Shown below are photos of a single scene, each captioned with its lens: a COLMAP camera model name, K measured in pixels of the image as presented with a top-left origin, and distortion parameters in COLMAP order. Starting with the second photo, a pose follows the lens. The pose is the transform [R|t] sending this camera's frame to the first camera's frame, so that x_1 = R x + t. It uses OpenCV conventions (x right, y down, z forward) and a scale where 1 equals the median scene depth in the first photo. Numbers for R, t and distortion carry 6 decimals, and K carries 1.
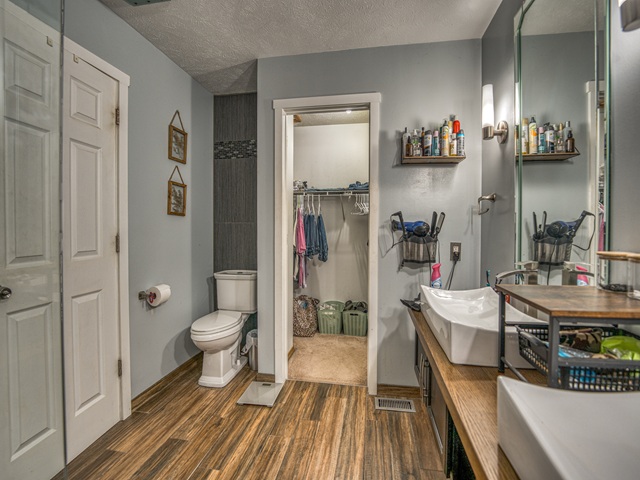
lens RADIAL K [[282.9, 0, 317.7], [0, 282.9, 236.5], [0, 0, 1]] dist [-0.002195, -0.000173]
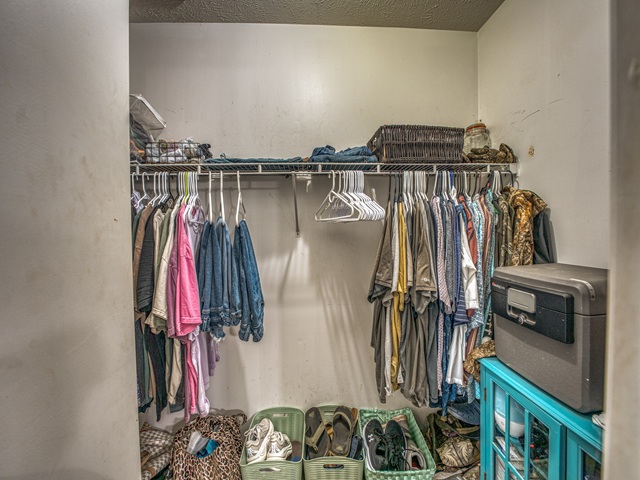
lens RADIAL K [[282.9, 0, 317.7], [0, 282.9, 236.5], [0, 0, 1]] dist [-0.002195, -0.000173]
pose [[0.970495, -0.021547, 0.240155, 0.015832], [0.023702, 0.999701, -0.006084, -0.051782], [-0.239952, 0.011597, 0.970716, 0.589334]]
